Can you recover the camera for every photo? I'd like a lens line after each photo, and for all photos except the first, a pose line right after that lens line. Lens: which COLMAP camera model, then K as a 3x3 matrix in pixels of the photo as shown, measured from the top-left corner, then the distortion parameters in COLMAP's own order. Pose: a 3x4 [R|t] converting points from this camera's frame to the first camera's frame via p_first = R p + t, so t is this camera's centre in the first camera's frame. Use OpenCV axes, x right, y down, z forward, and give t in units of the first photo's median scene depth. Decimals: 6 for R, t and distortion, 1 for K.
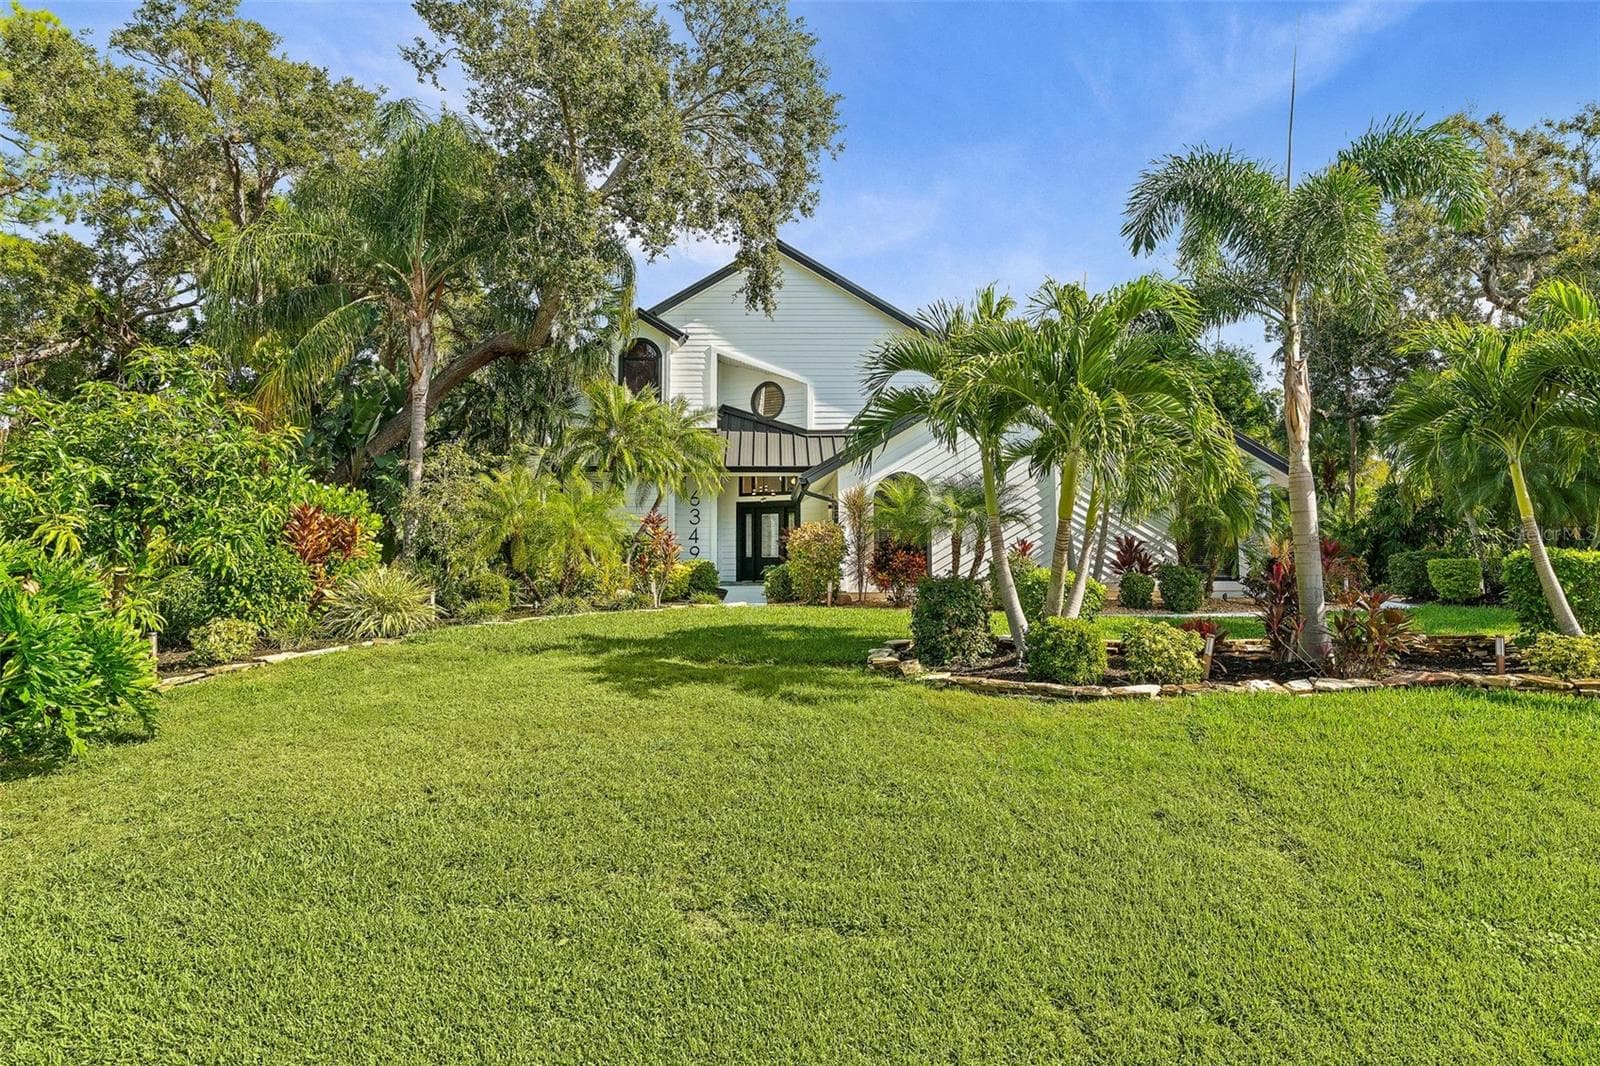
lens RADIAL K [[787.8, 0, 784.2], [0, 787.8, 557.6], [0, 0, 1]] dist [-0.003196, -0.000503]
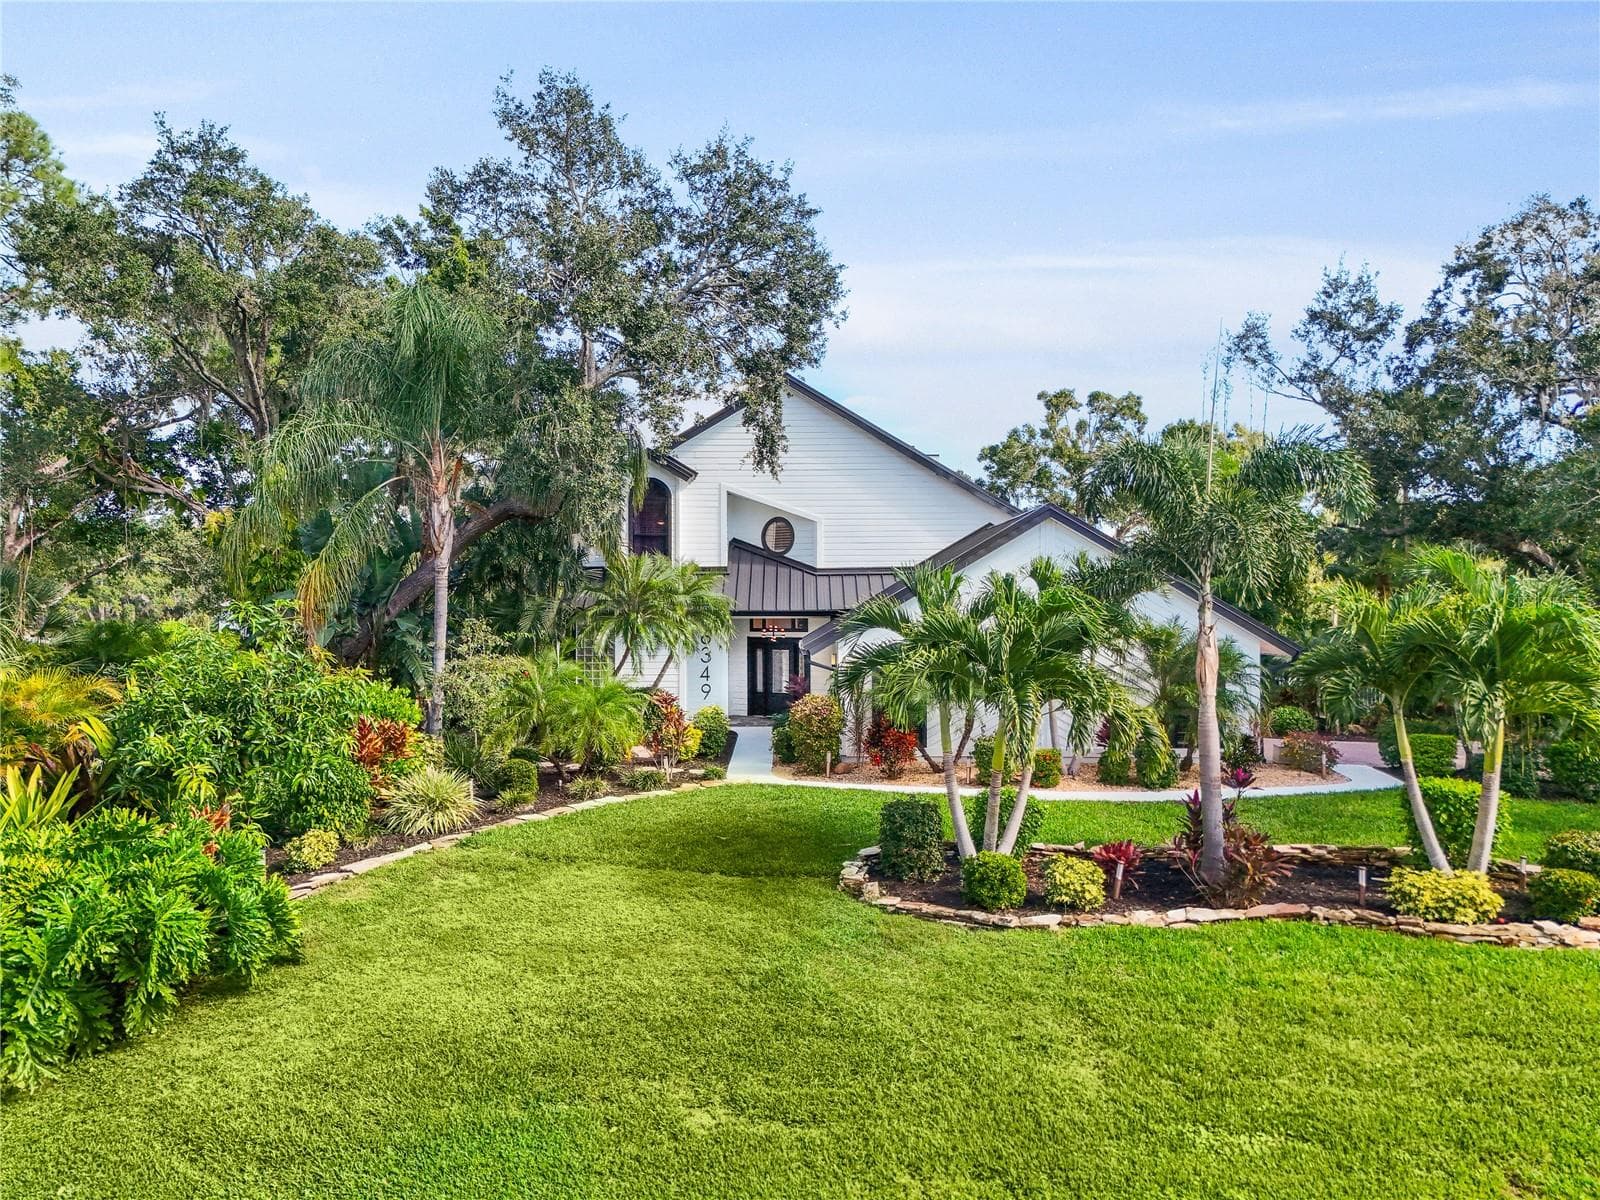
lens RADIAL K [[1015.7, 0, 800.0], [0, 1015.7, 600.0], [0, 0, 1]] dist [0.058821, -0.050017]
pose [[0.999560, 0.001968, -0.029610, 0.079924], [-0.000024, 0.997852, 0.065506, -0.362482], [0.029675, -0.065476, 0.997413, -0.505454]]
